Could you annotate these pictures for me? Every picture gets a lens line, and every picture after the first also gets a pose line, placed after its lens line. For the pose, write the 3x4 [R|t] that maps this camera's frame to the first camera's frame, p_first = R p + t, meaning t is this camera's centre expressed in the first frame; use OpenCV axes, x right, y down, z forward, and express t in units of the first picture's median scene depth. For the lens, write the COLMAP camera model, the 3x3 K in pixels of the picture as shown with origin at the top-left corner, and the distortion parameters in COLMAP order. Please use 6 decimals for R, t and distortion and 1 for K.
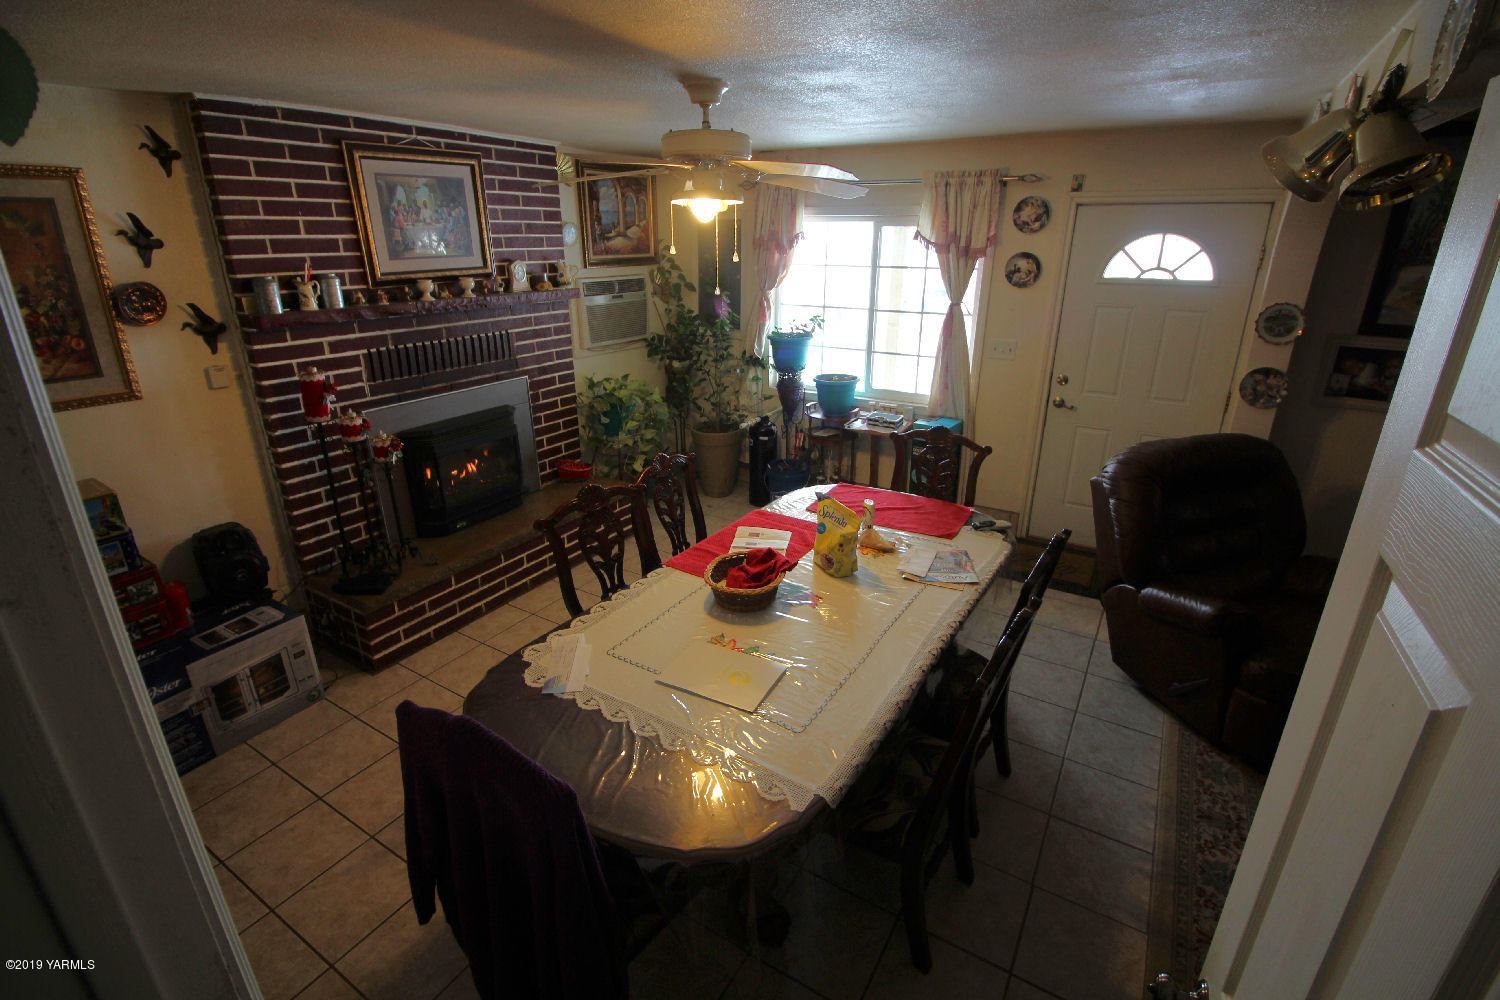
lens RADIAL K [[690.9, 0, 755.7], [0, 690.9, 493.5], [0, 0, 1]] dist [-0.012965, -0.003247]
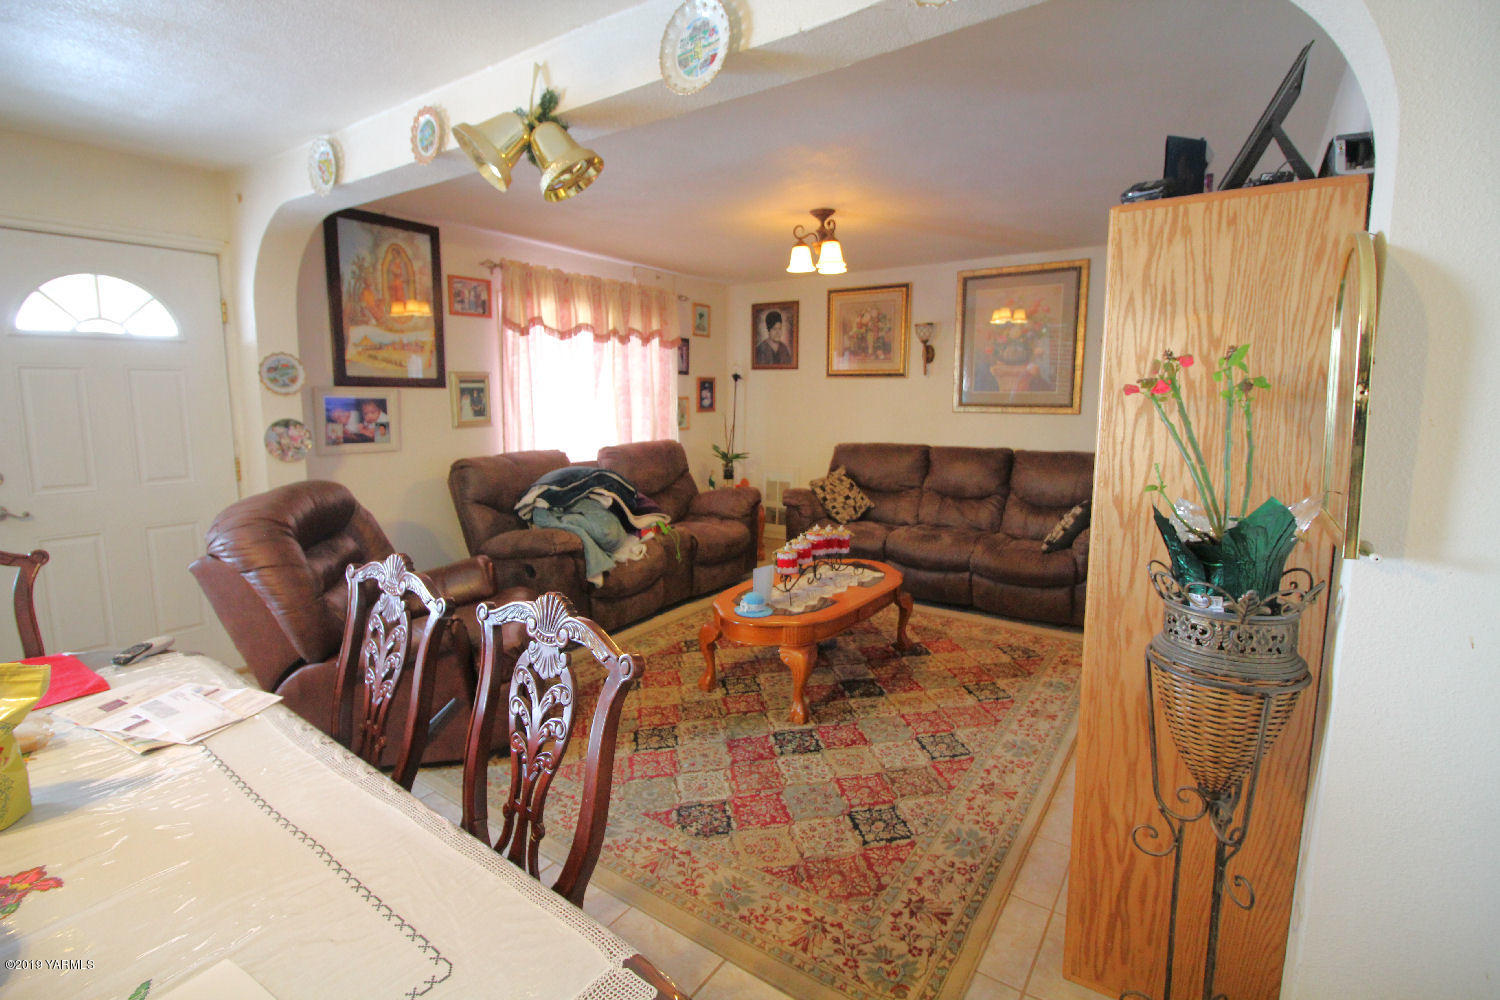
lens RADIAL K [[690.9, 0, 749.2], [0, 690.9, 487.1], [0, 0, 1]] dist [-0.012965, -0.003247]
pose [[0.055708, -0.131985, 0.989685, -0.181132], [0.342899, 0.933465, 0.105186, 0.026983], [-0.937719, 0.333502, 0.097258, 0.330438]]
